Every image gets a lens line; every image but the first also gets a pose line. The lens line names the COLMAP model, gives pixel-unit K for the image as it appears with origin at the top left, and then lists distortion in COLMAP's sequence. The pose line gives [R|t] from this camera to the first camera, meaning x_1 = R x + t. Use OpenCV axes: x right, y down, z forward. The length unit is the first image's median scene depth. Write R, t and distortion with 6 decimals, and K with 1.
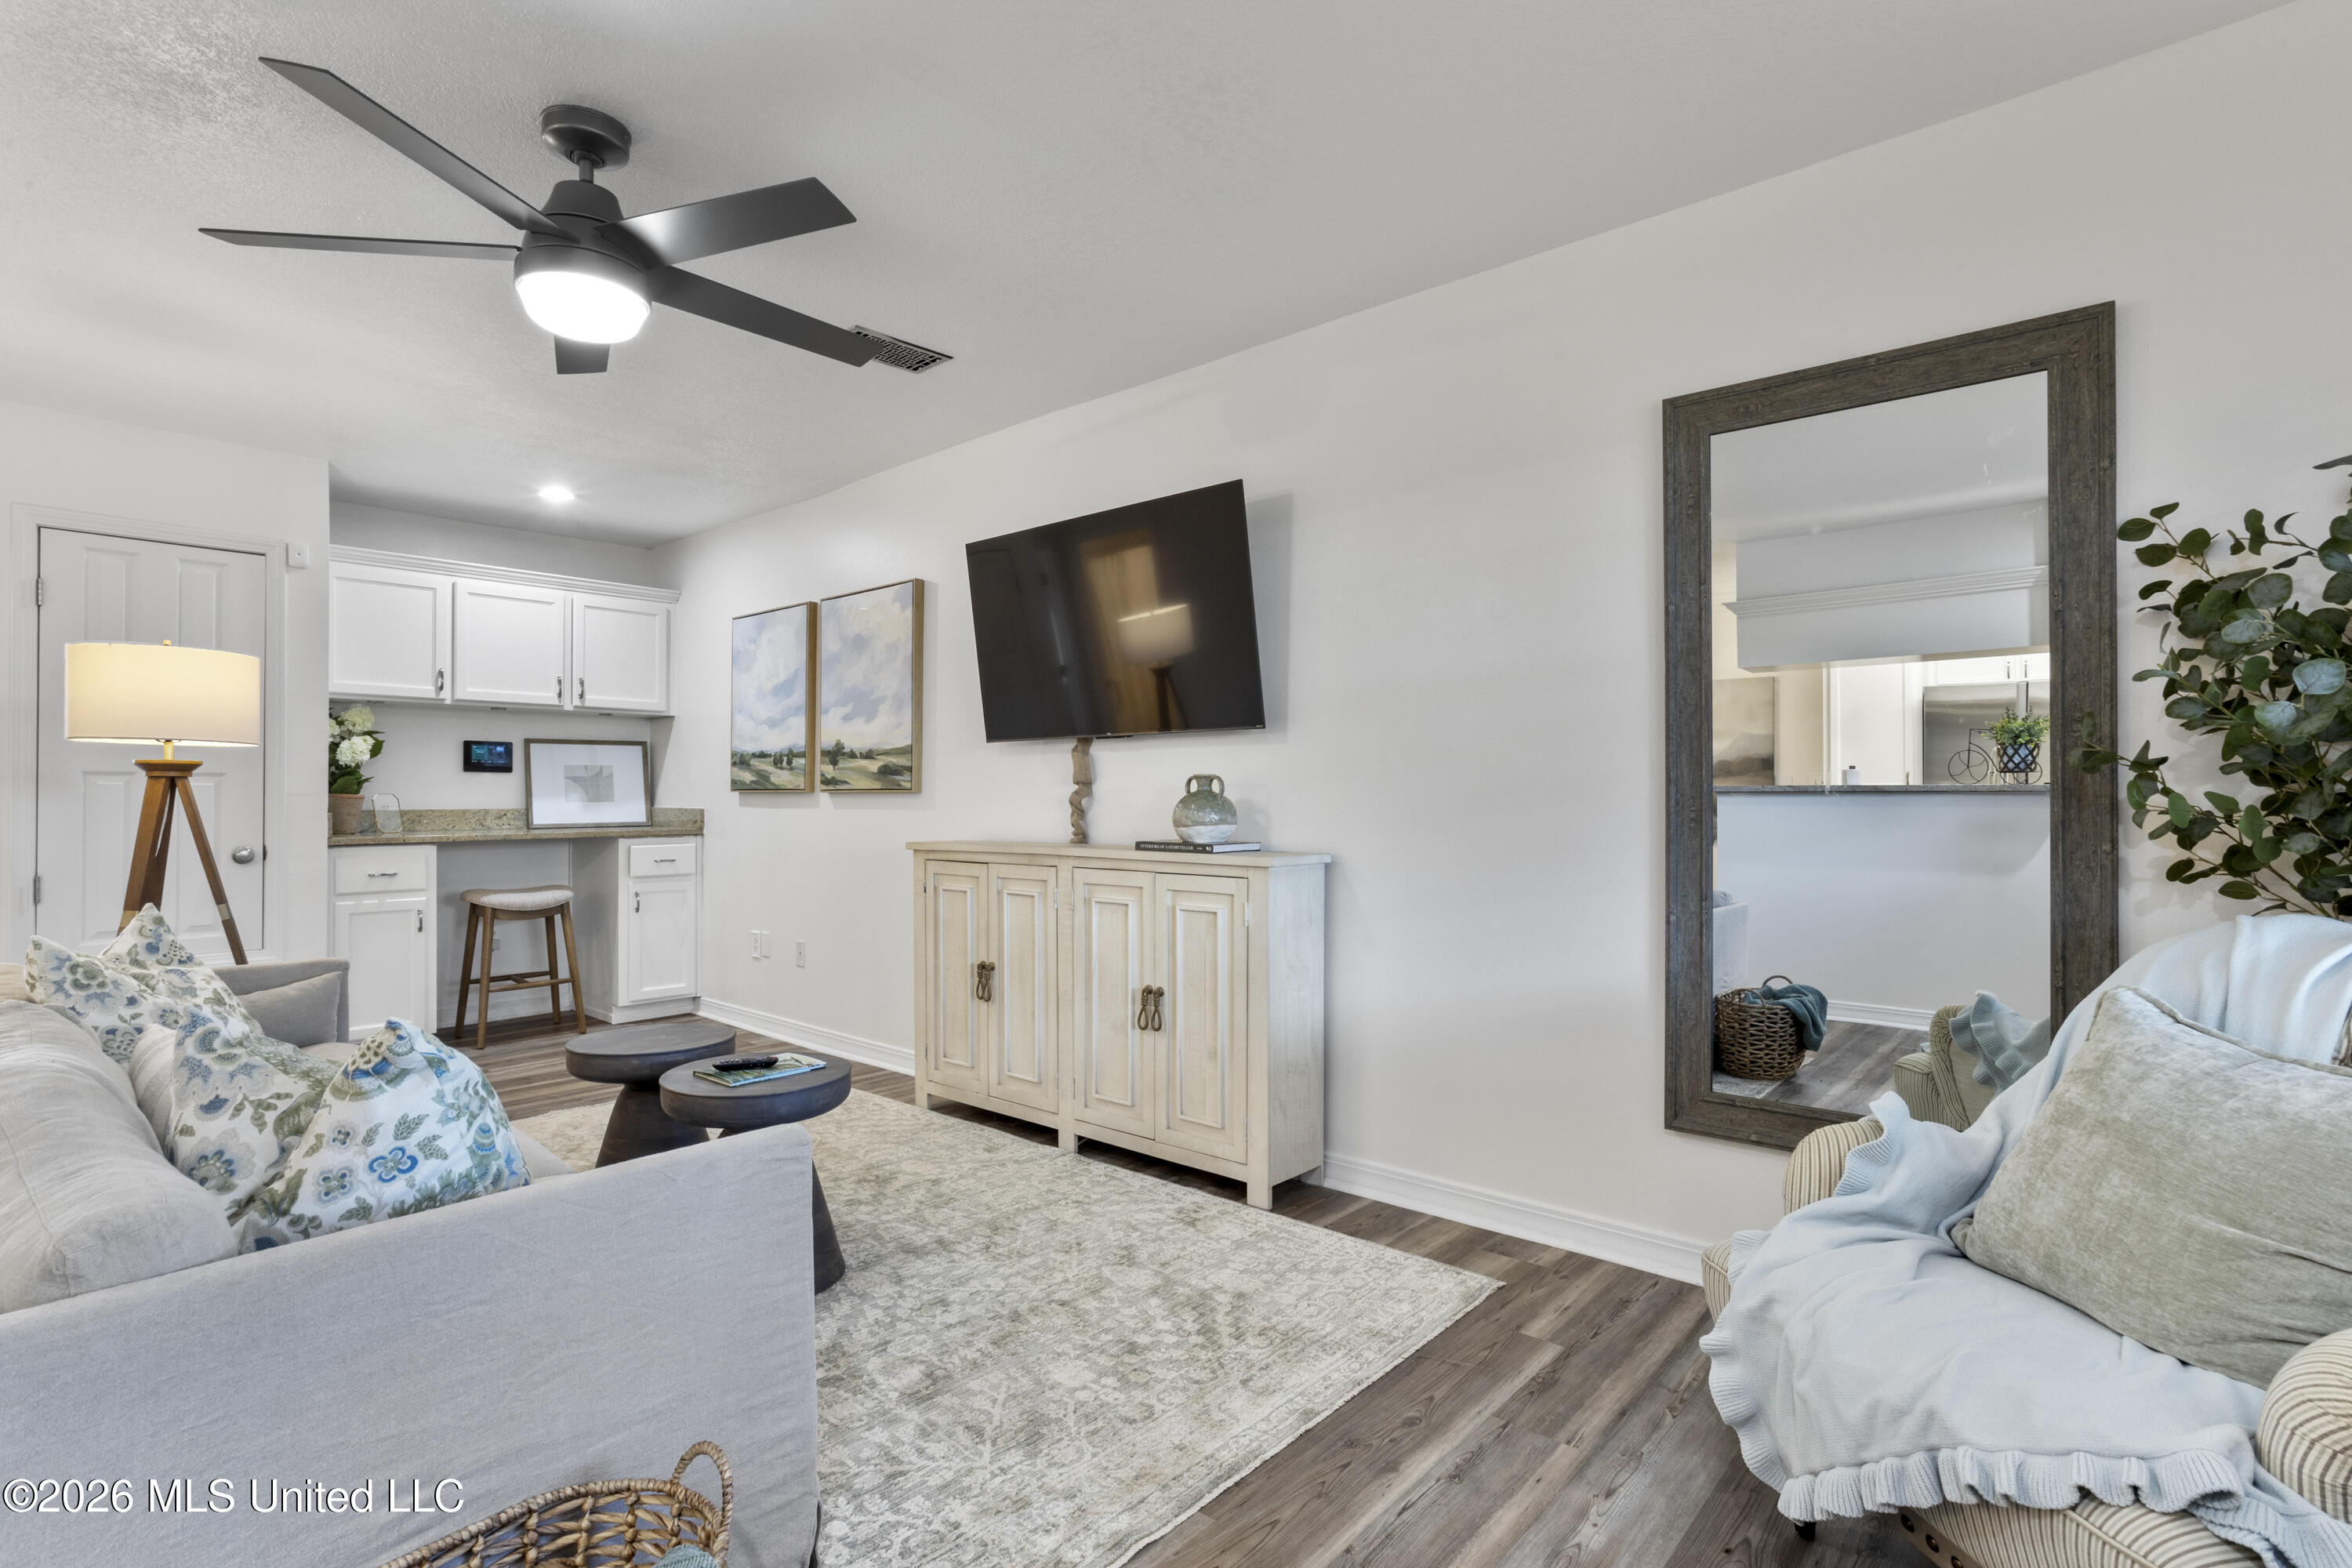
lens RADIAL K [[1131.3, 0, 1147.7], [0, 1131.3, 799.5], [0, 0, 1]] dist [-0.027811, 0.013103]
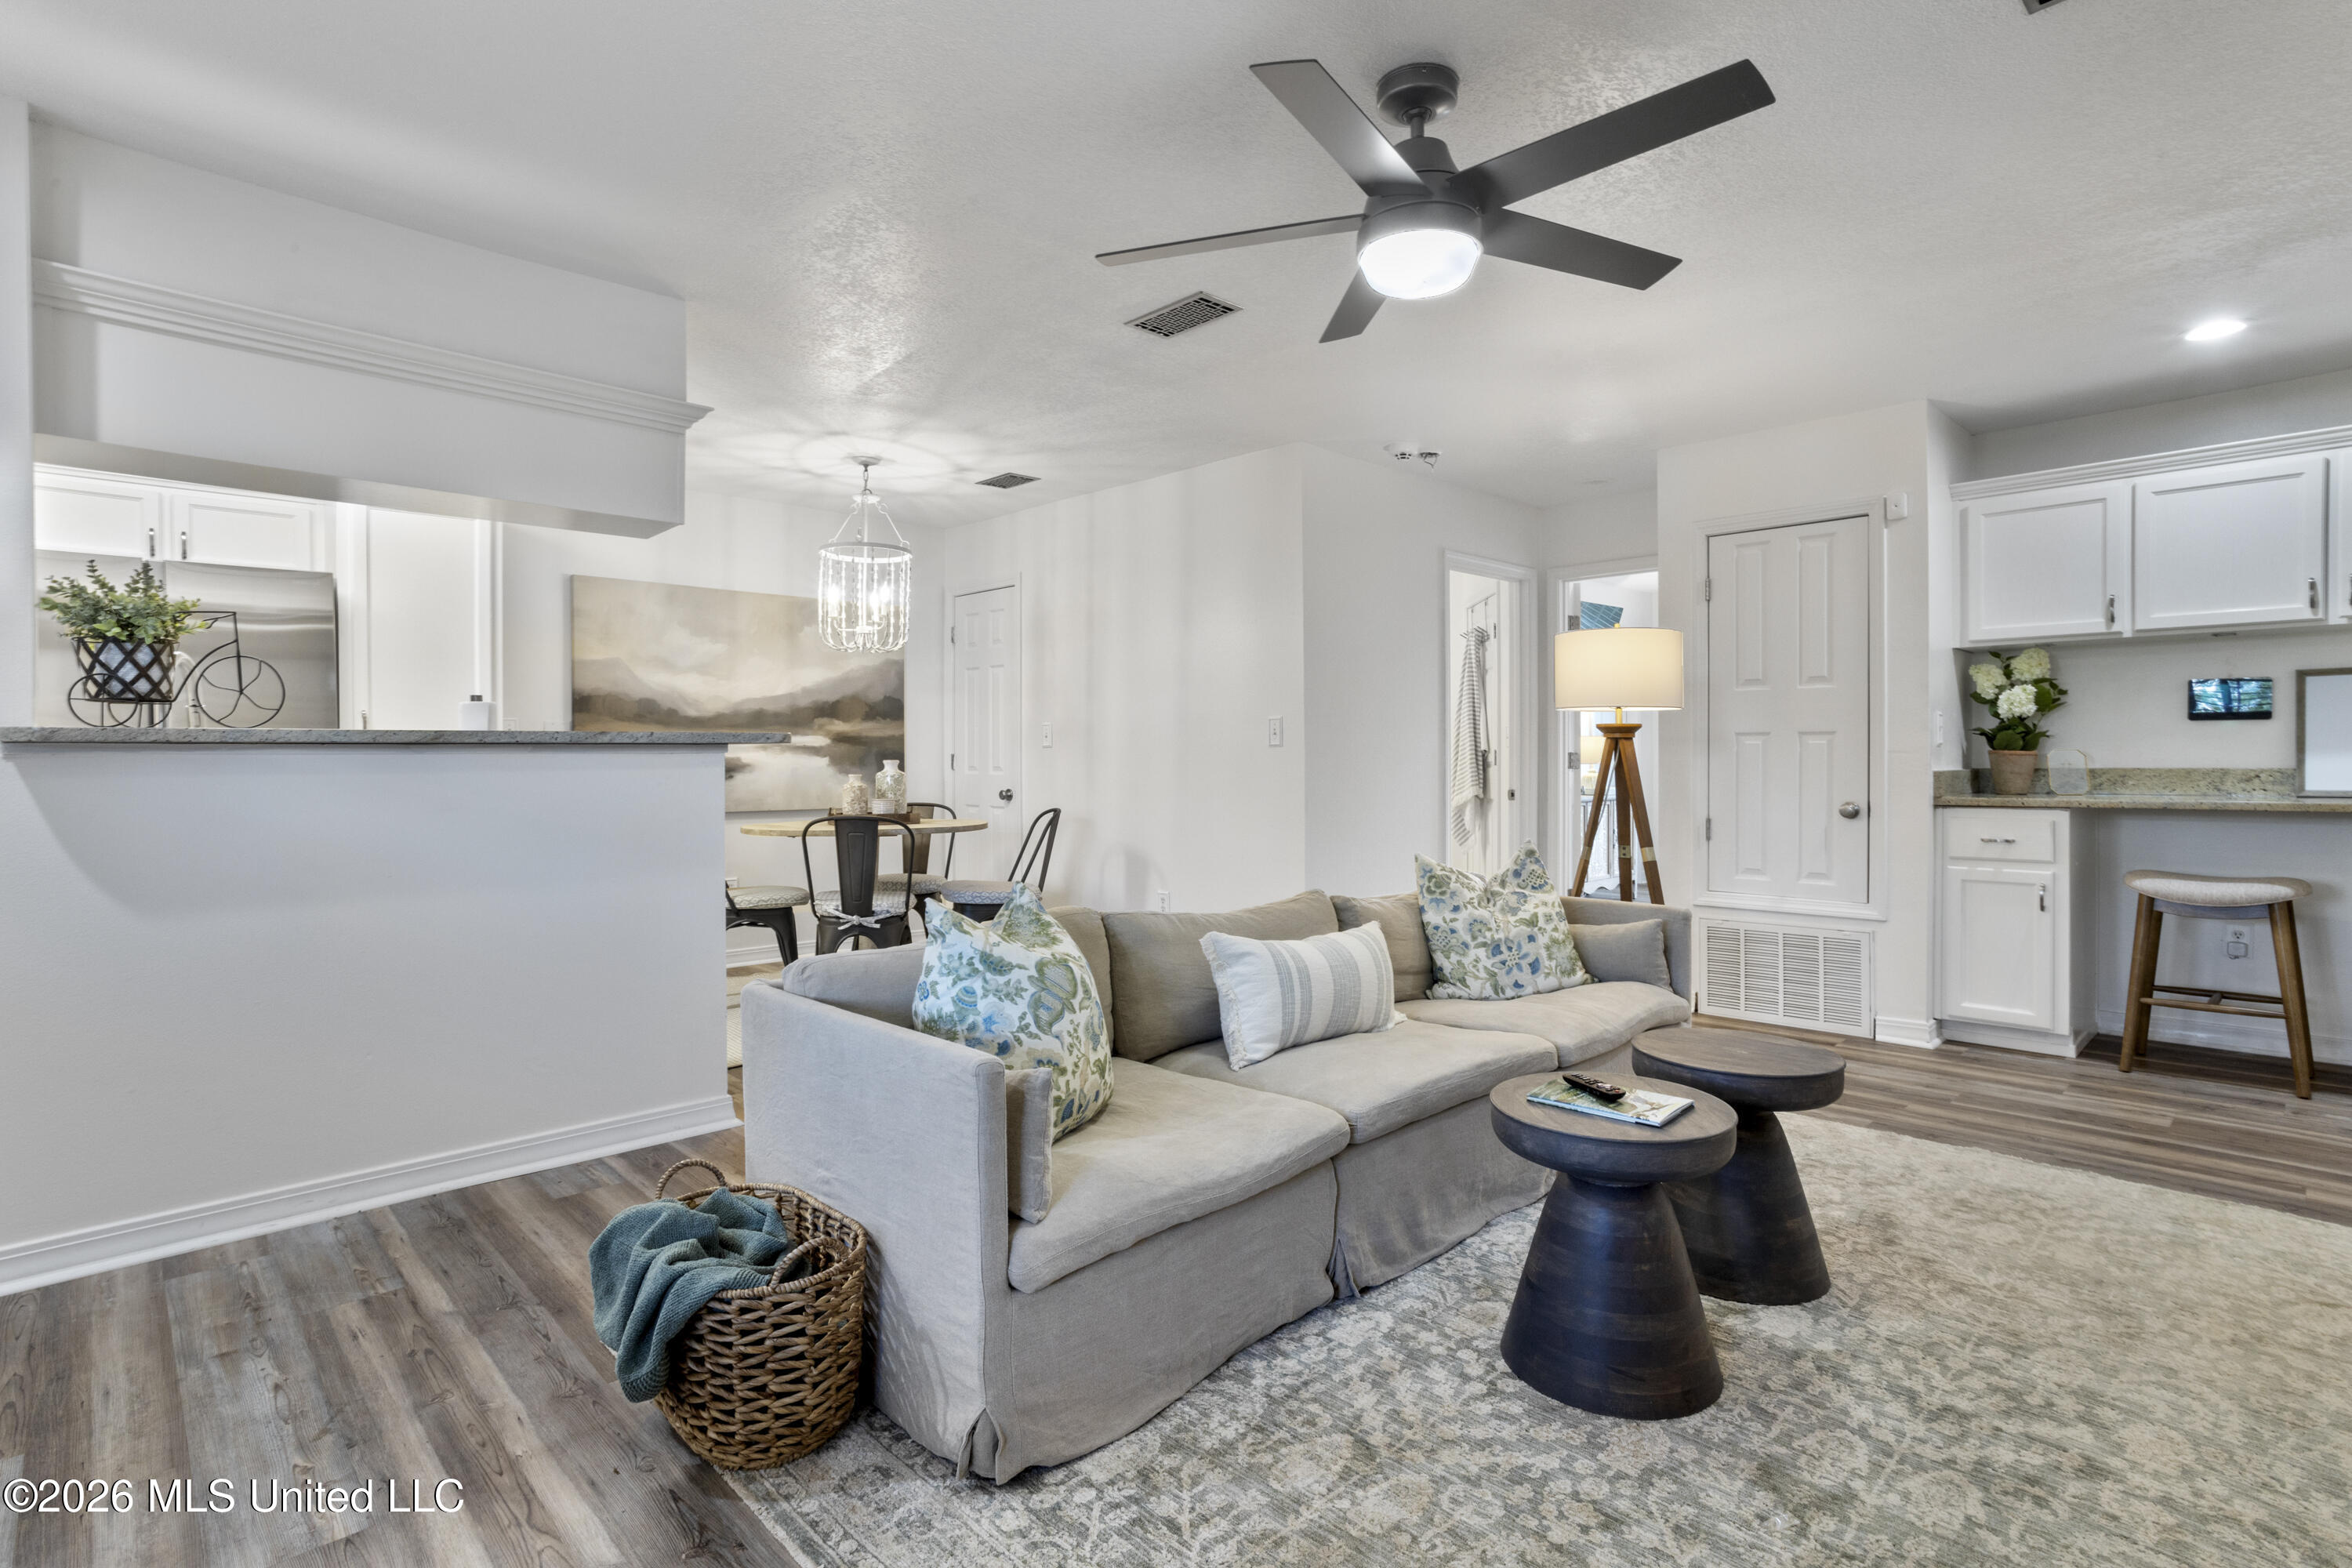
lens RADIAL K [[1131.3, 0, 1171.2], [0, 1131.3, 767.6], [0, 0, 1]] dist [-0.027811, 0.013103]
pose [[-0.063073, 0.010724, -0.997951, 0.233691], [0.002354, 0.999941, 0.010596, -0.001852], [0.998006, -0.001681, -0.063095, 0.378629]]
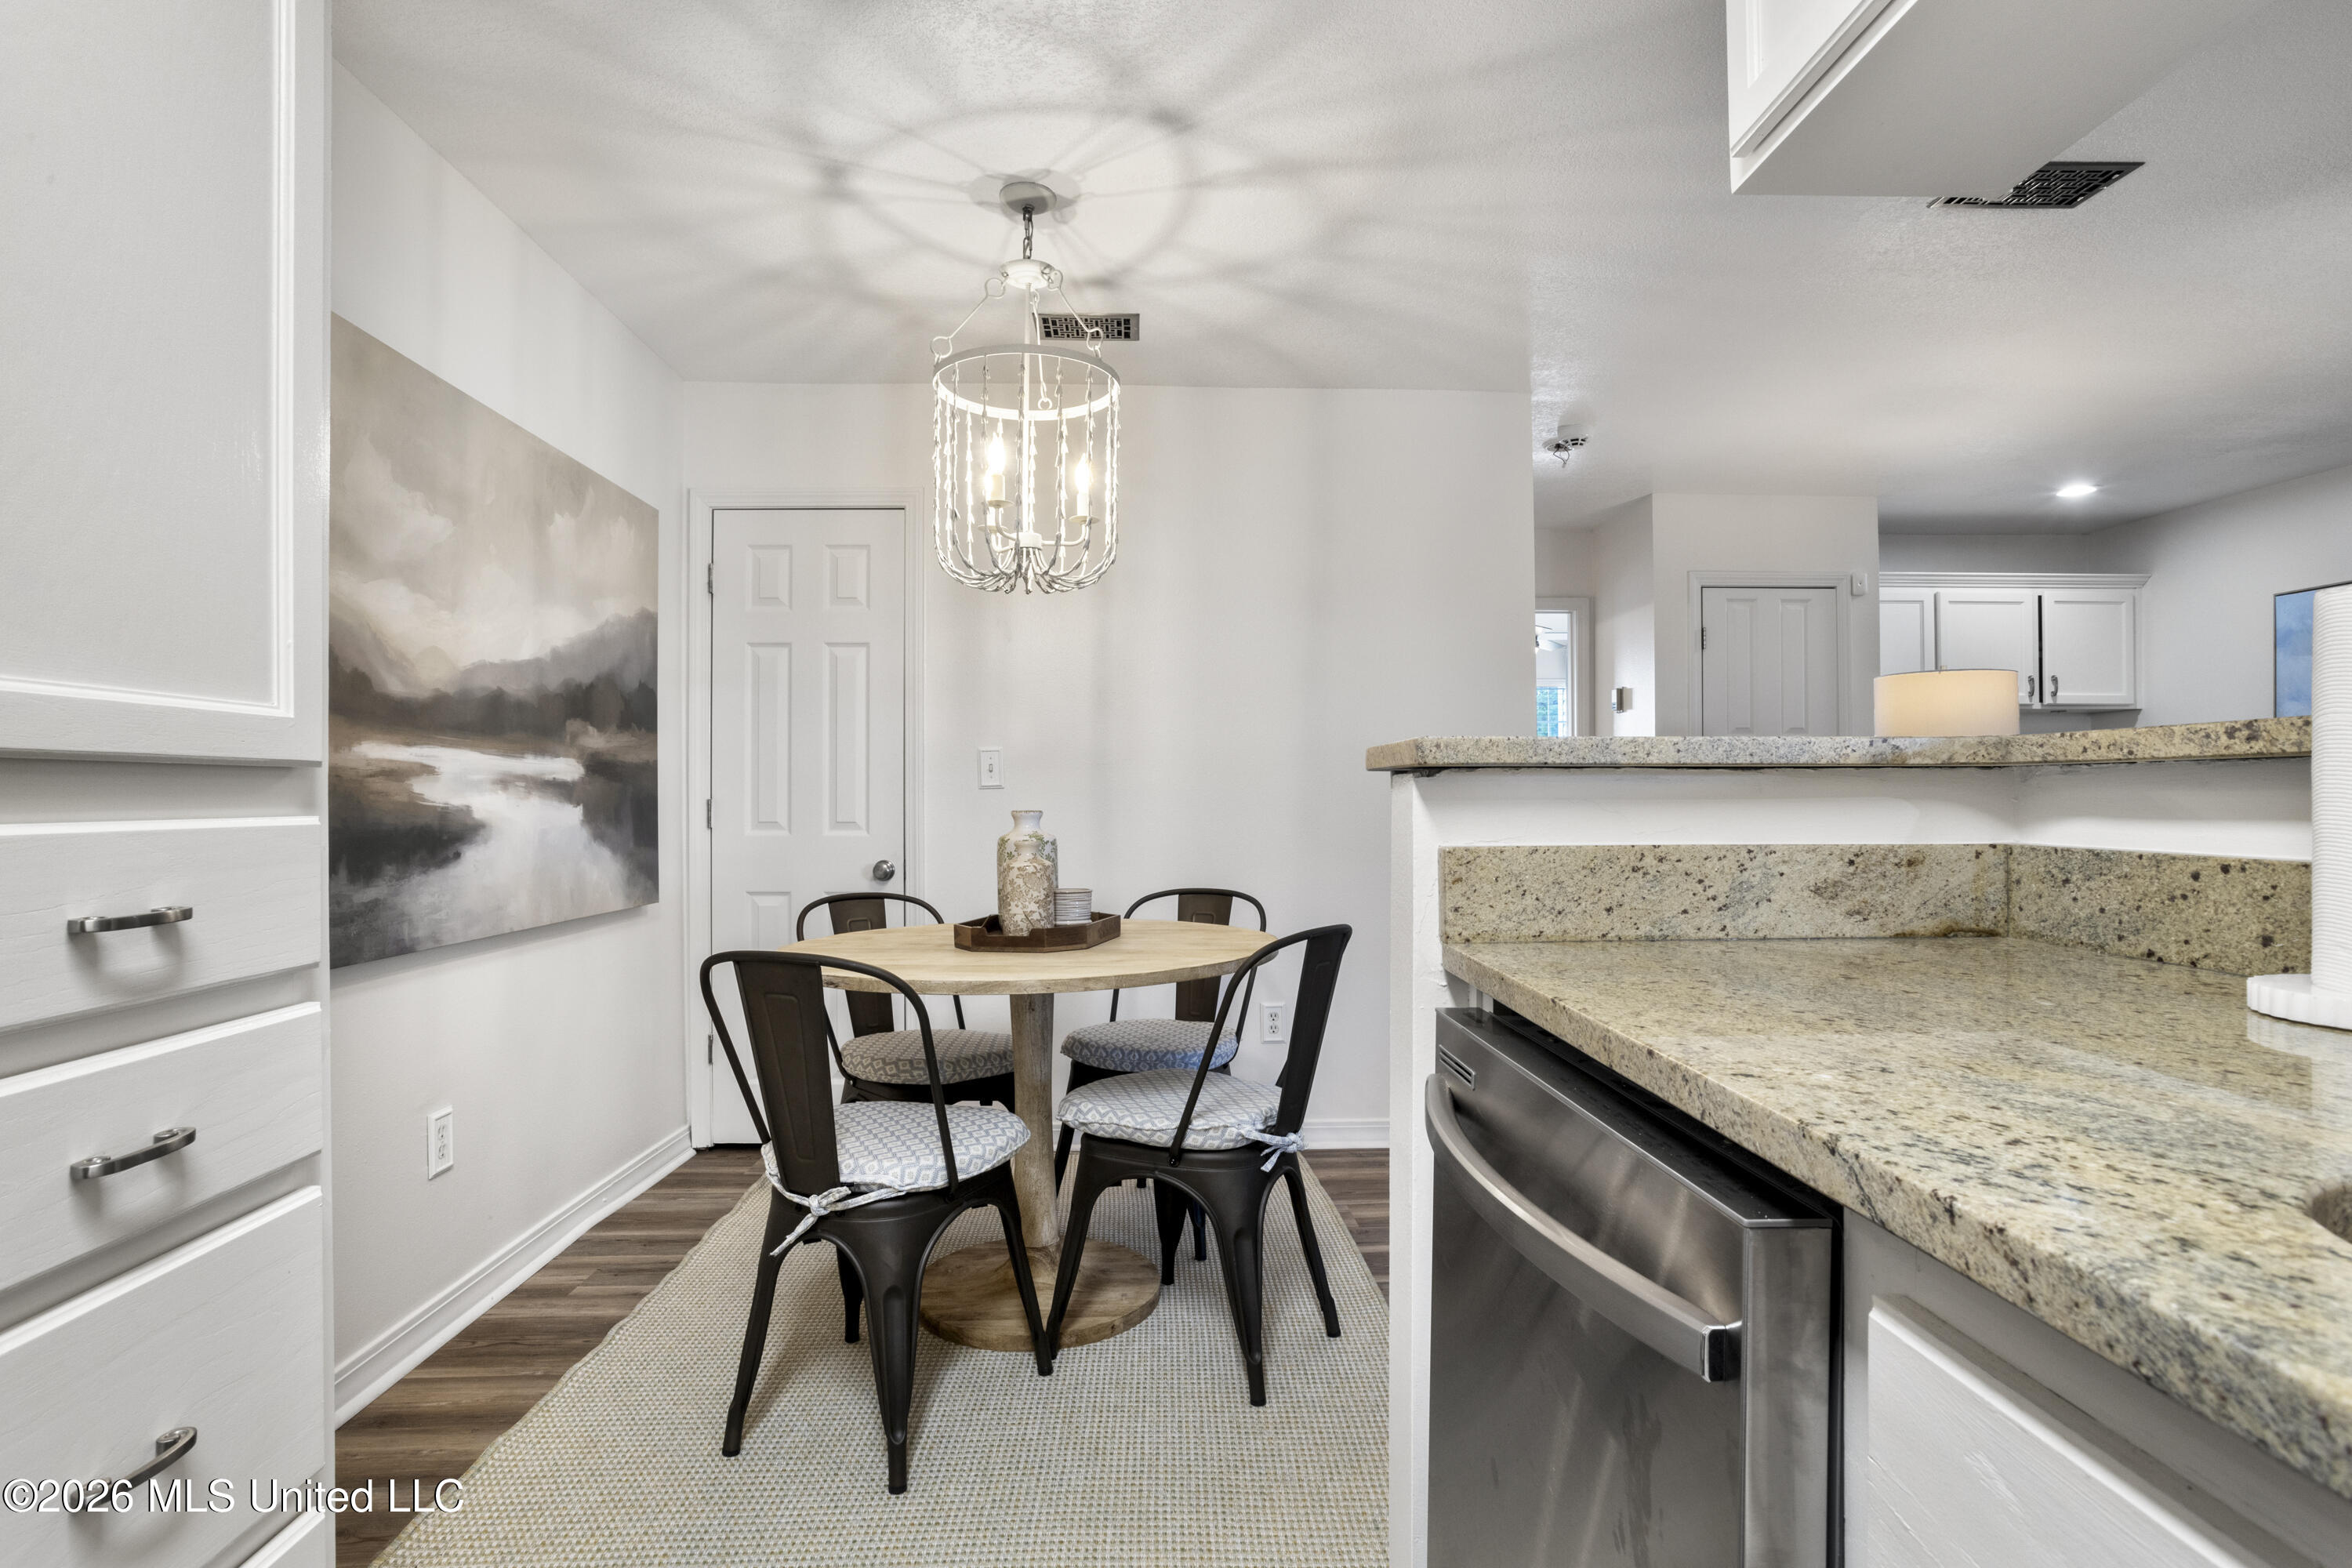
lens RADIAL K [[1158.3, 0, 1170.4], [0, 1158.3, 794.5], [0, 0, 1]] dist [-0.019160, -0.000155]
pose [[0.698935, -0.004857, -0.715169, -0.368973], [0.003403, 0.999988, -0.003466, -0.003556], [0.715177, -0.000011, 0.698943, -0.280679]]
